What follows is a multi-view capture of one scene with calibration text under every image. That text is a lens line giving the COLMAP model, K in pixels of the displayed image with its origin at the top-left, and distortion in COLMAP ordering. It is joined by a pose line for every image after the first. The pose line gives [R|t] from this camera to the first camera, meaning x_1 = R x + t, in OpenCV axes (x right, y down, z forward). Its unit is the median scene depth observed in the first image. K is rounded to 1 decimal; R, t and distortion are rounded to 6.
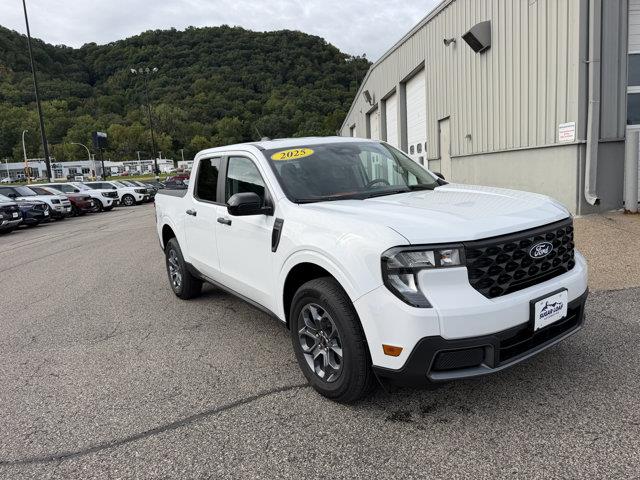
lens RADIAL K [[451.6, 0, 324.4], [0, 451.6, 238.1], [0, 0, 1]] dist [0.016784, -0.023218]
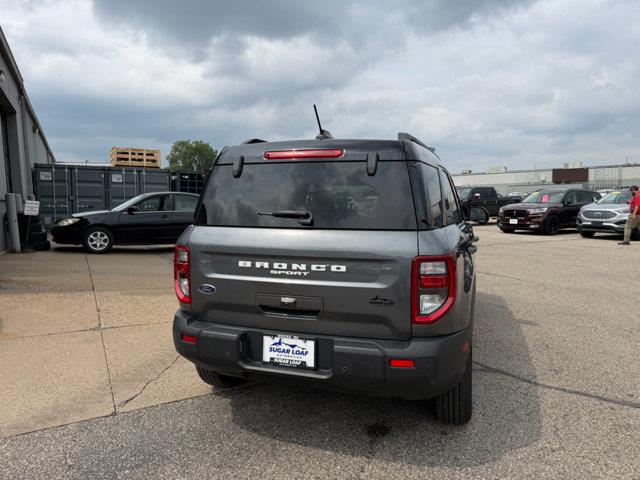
lens RADIAL K [[451.6, 0, 320.9], [0, 451.6, 236.5], [0, 0, 1]] dist [0.016784, -0.023218]
pose [[-0.421425, -0.005000, 0.906849, -0.912715], [0.178513, 0.979962, 0.088361, -0.238213], [-0.889120, 0.199122, -0.412088, 1.851048]]
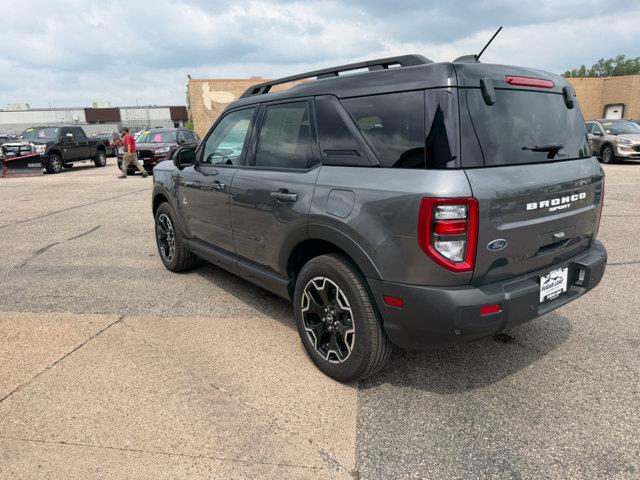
lens RADIAL K [[451.6, 0, 314.7], [0, 451.6, 241.0], [0, 0, 1]] dist [0.016784, -0.023218]
pose [[-0.980796, 0.049230, 0.188721, 0.105358], [0.117640, 0.921111, 0.371101, -0.405370], [-0.155564, 0.386176, -0.909213, 2.395058]]
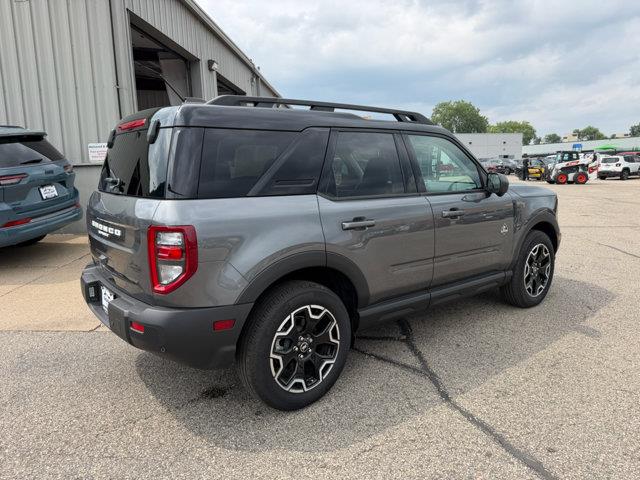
lens RADIAL K [[451.6, 0, 317.7], [0, 451.6, 240.0], [0, 0, 1]] dist [0.016784, -0.023218]
pose [[0.140541, -0.097850, 0.985228, -0.999399], [0.165878, 0.983366, 0.074002, -0.097266], [-0.976080, 0.153027, 0.154434, 1.031988]]
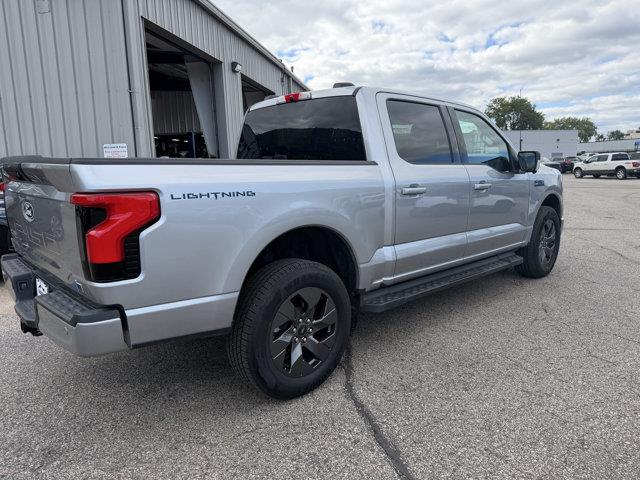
lens RADIAL K [[451.6, 0, 323.3], [0, 451.6, 240.7], [0, 0, 1]] dist [0.016784, -0.023218]
pose [[0.233048, -0.100823, 0.967225, -1.005985], [0.154861, 0.985766, 0.065442, -0.056928], [-0.960056, 0.134535, 0.245344, 0.743386]]
